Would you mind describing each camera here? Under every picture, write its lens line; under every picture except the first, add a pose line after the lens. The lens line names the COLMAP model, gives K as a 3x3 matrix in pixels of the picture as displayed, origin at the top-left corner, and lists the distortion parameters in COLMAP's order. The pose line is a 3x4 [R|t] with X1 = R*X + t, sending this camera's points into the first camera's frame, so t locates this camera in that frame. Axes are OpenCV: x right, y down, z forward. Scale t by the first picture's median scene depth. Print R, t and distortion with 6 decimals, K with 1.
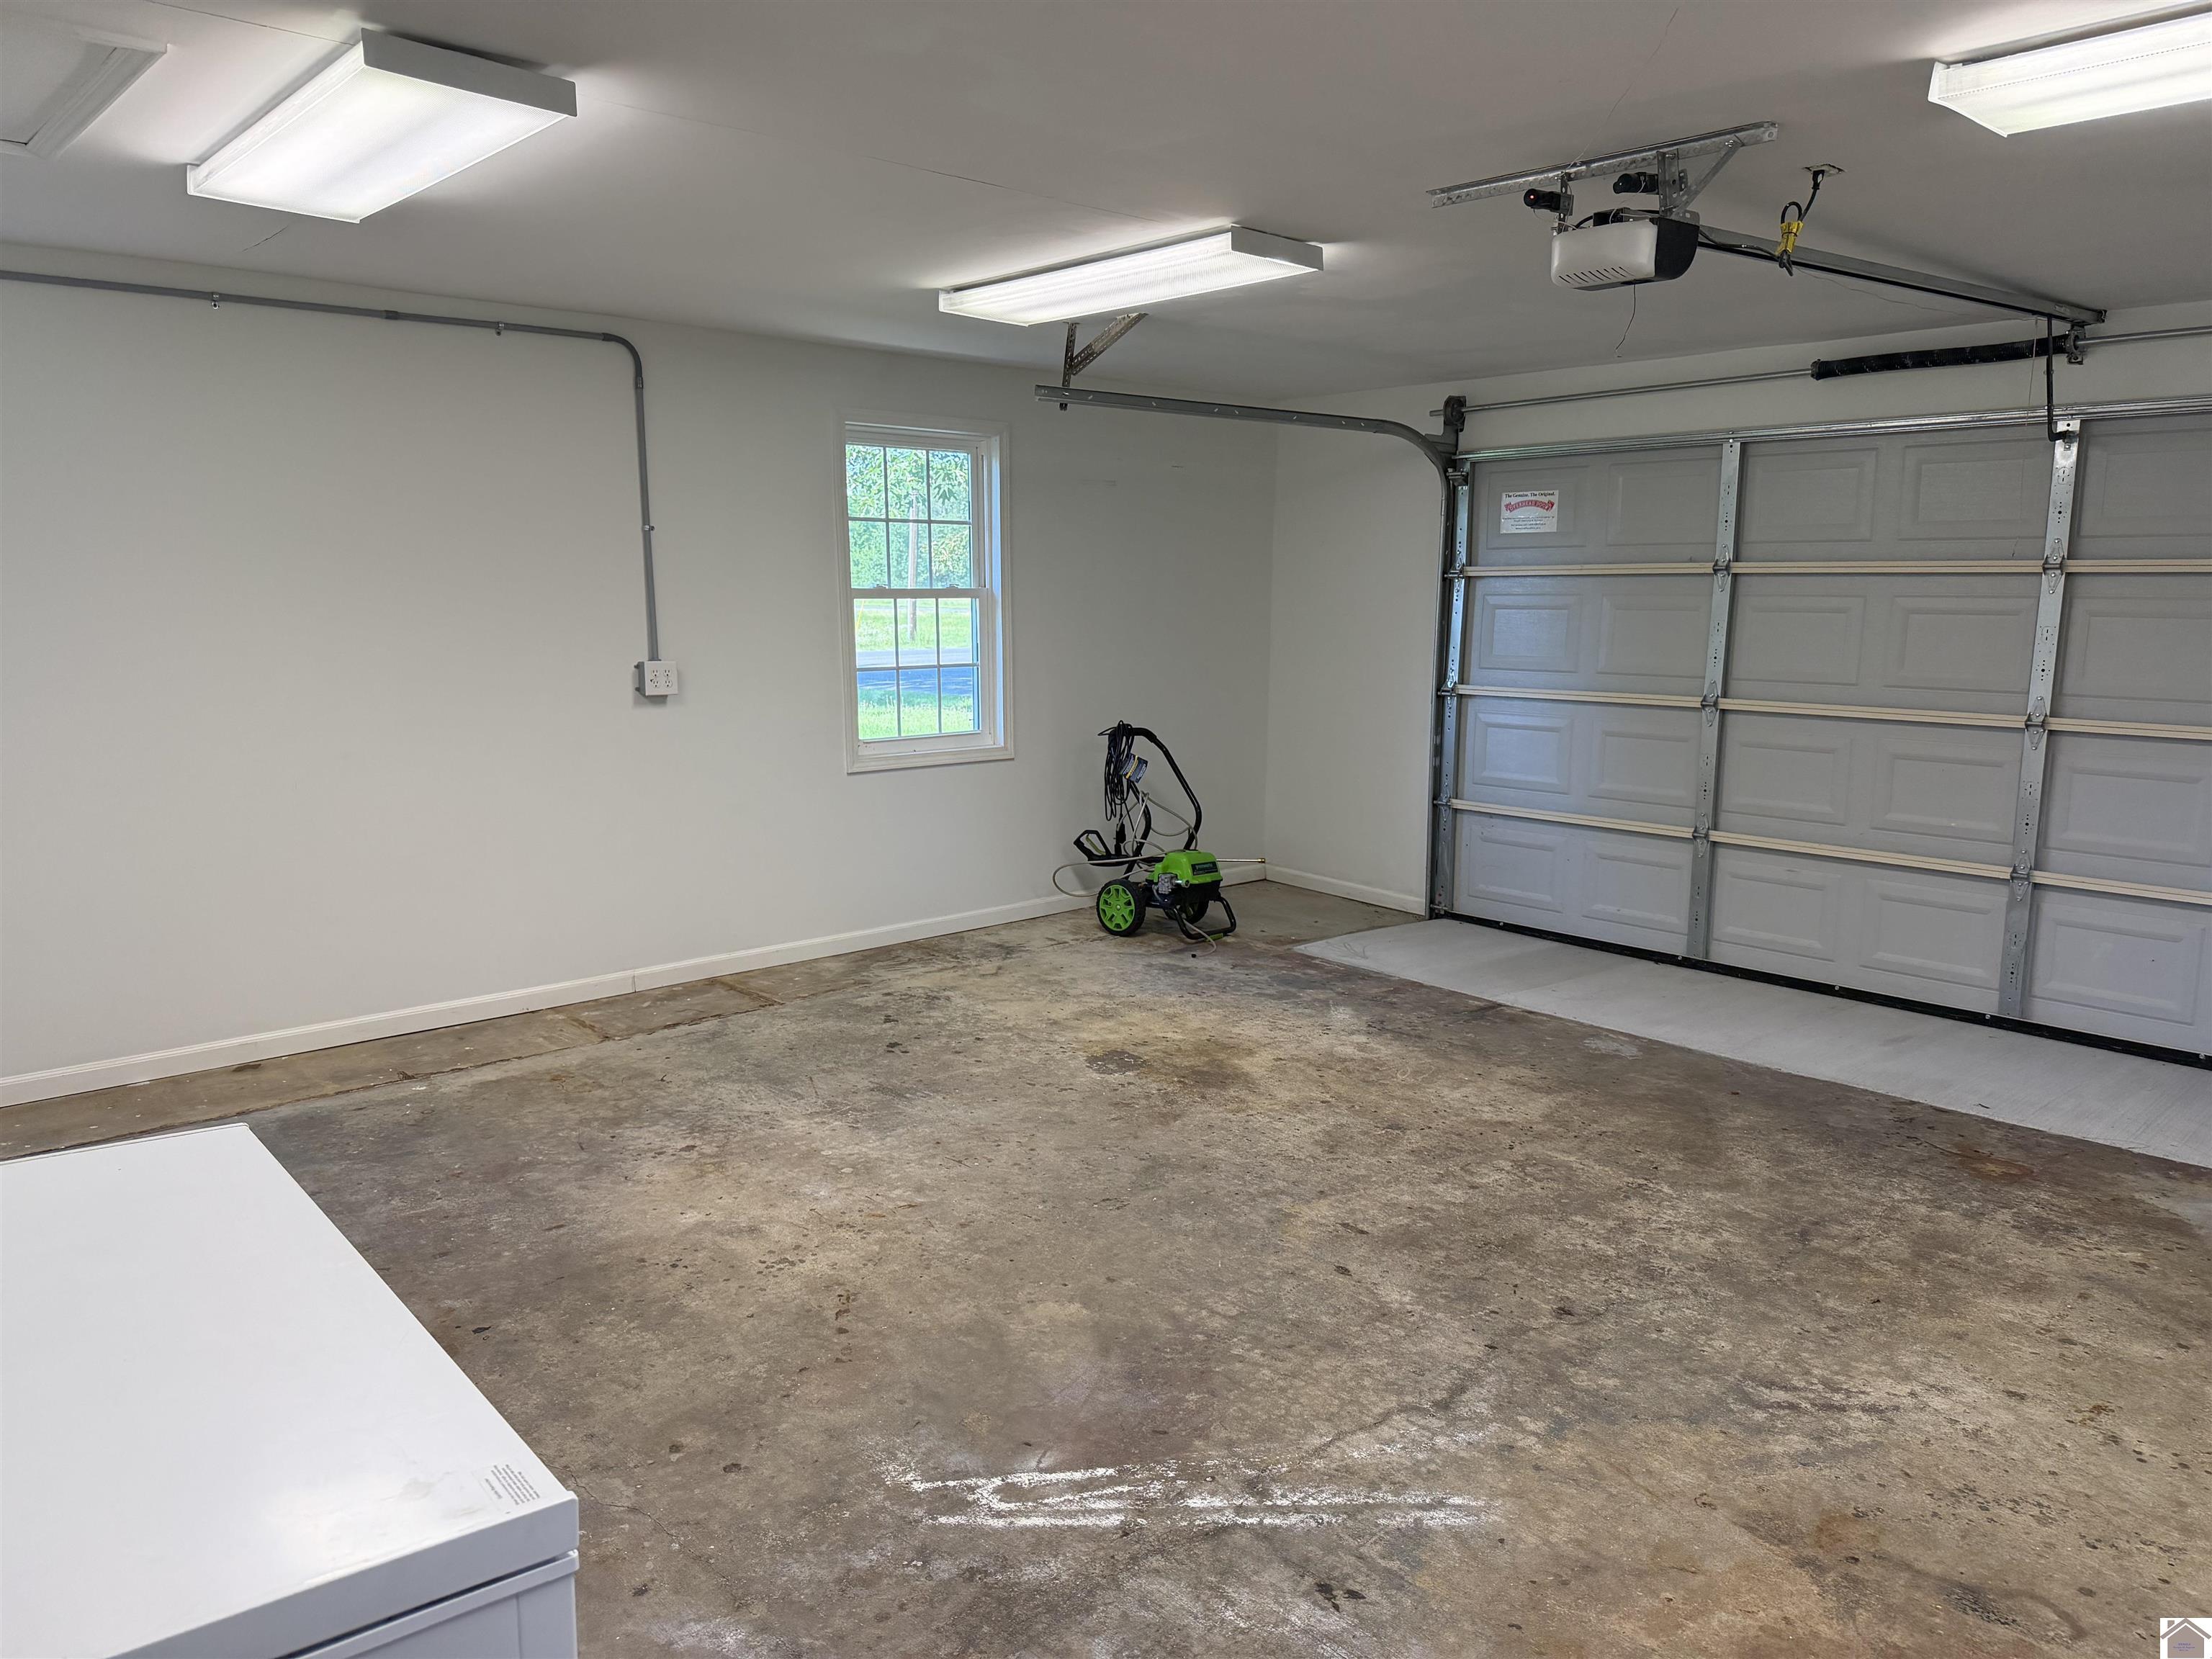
lens RADIAL K [[1567.1, 0, 1104.3], [0, 1567.1, 844.4], [0, 0, 1]] dist [0.081345, -0.043910]
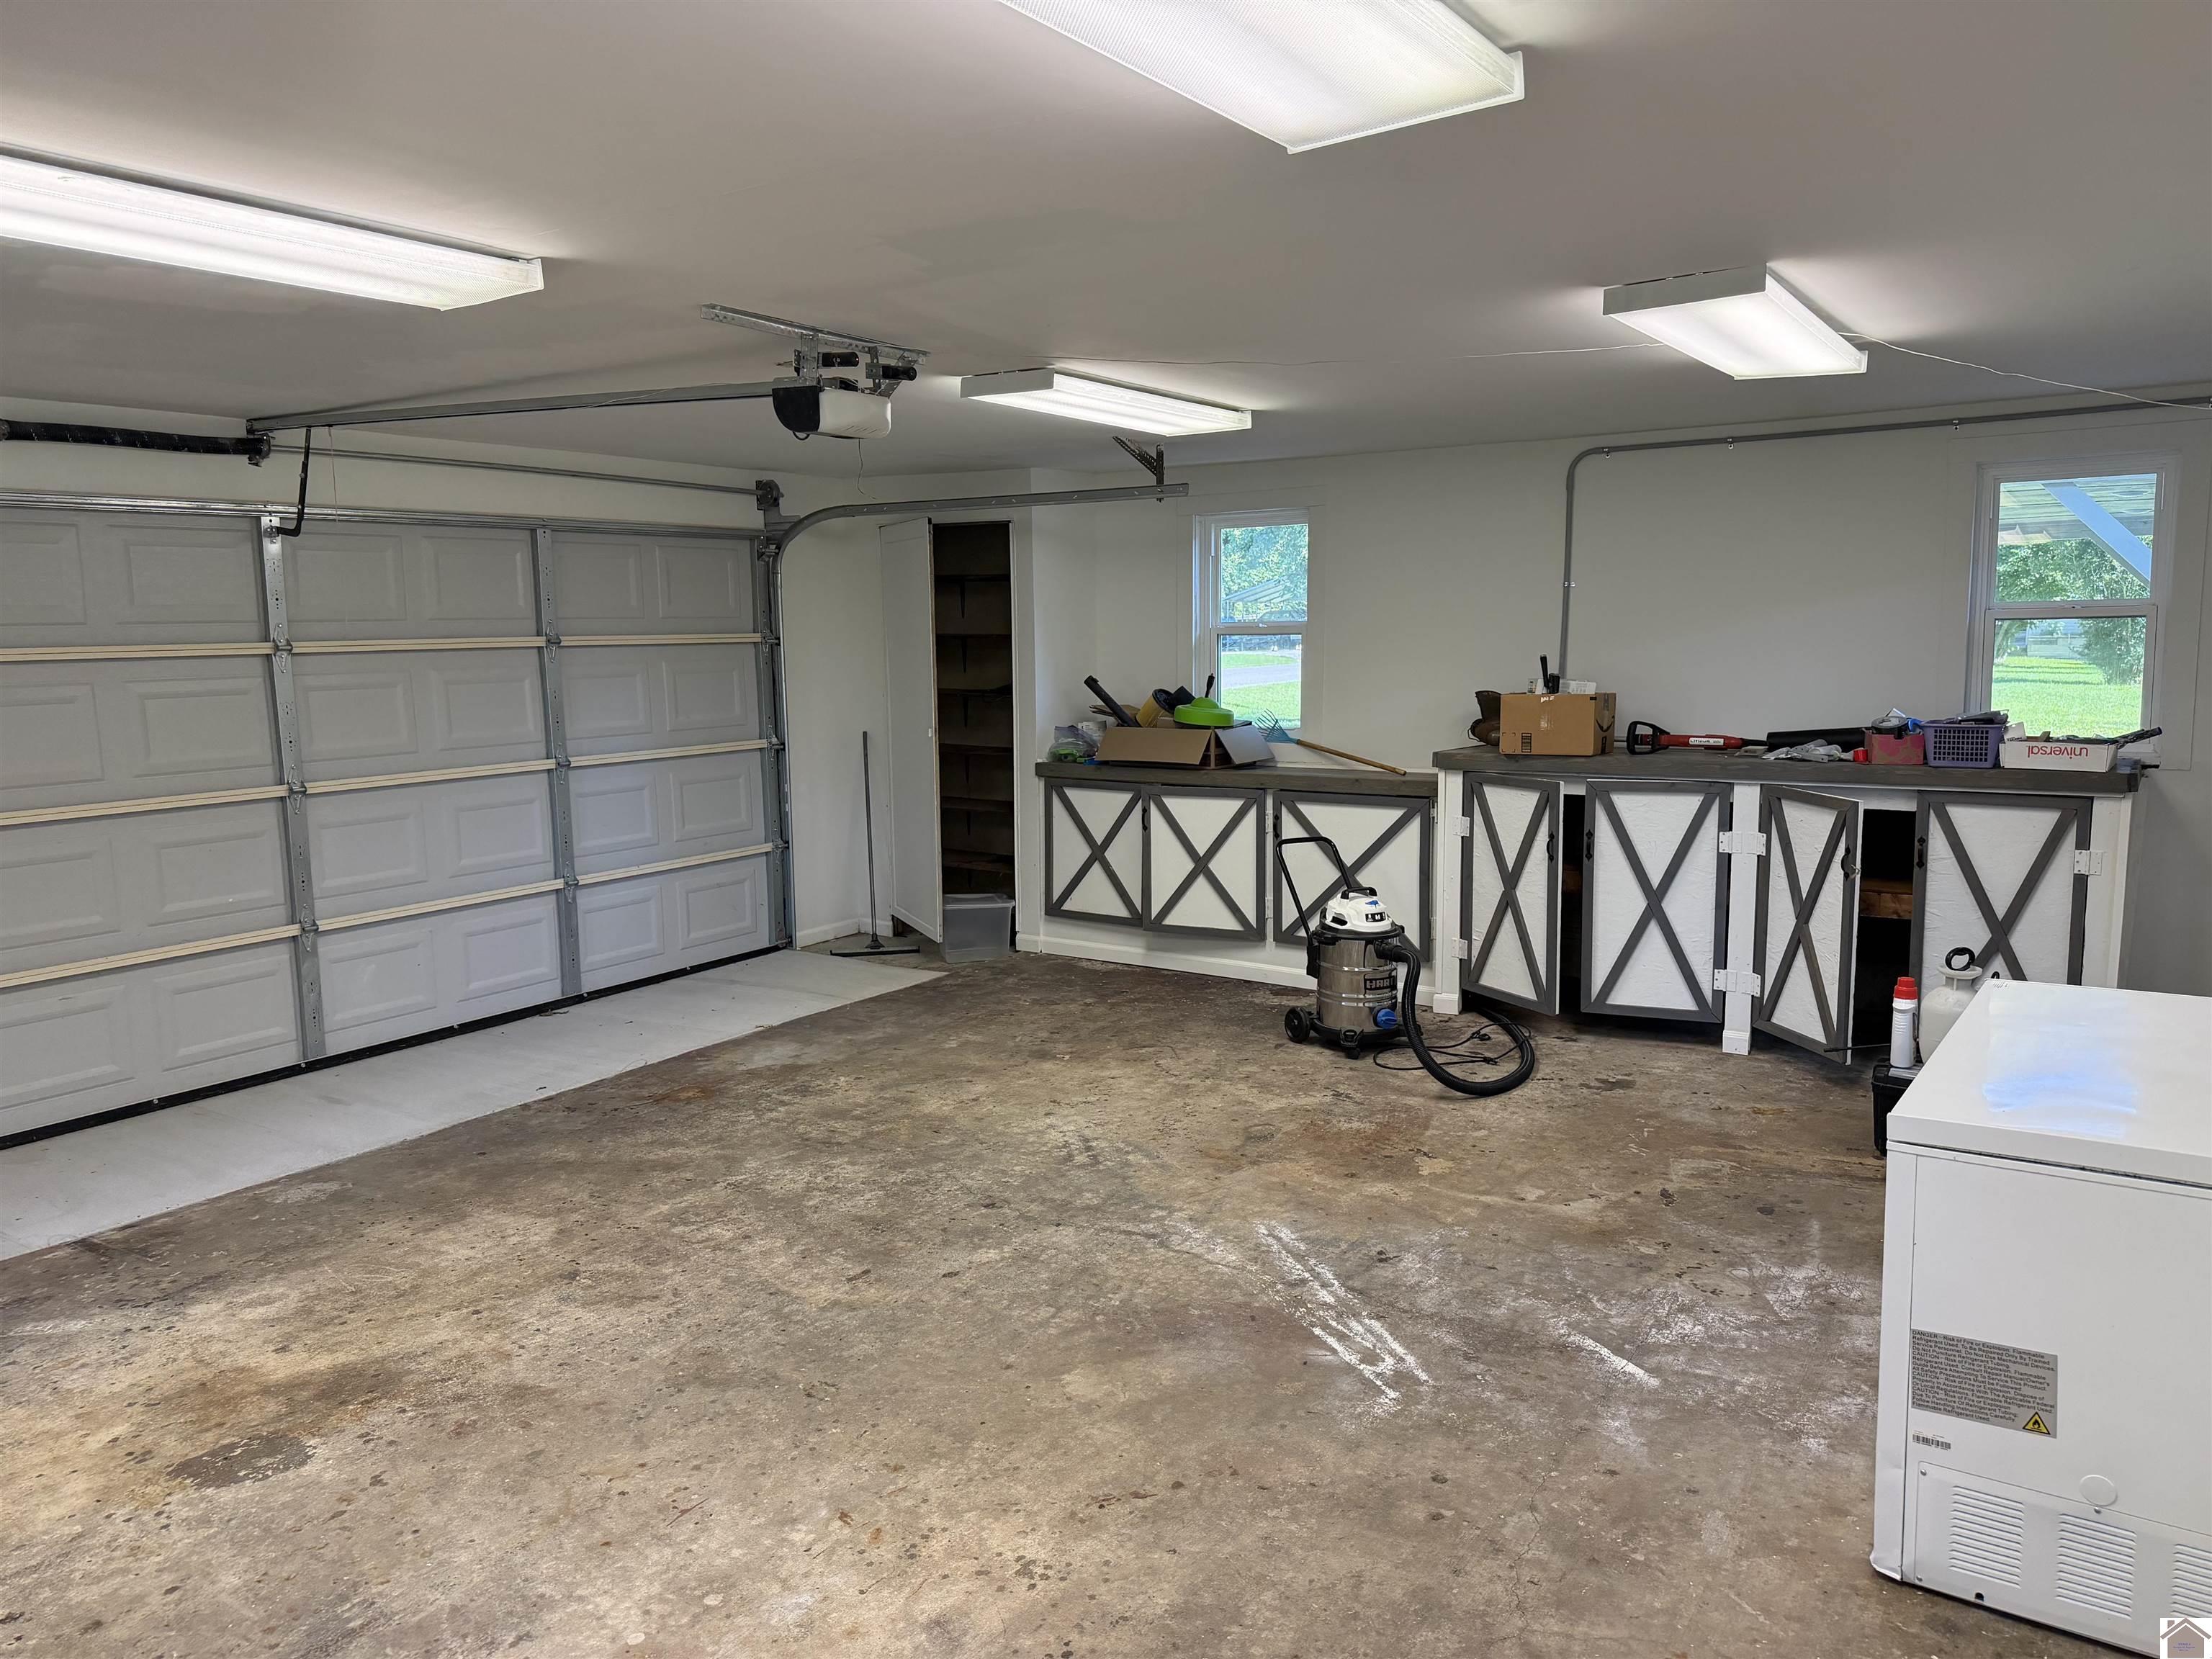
lens RADIAL K [[1567.1, 0, 1118.7], [0, 1567.1, 835.3], [0, 0, 1]] dist [0.081345, -0.043910]
pose [[-0.255354, -0.132282, 0.957756, -0.793531], [0.170983, 0.968805, 0.179395, -0.187929], [-0.951609, 0.209569, -0.224770, 0.921758]]
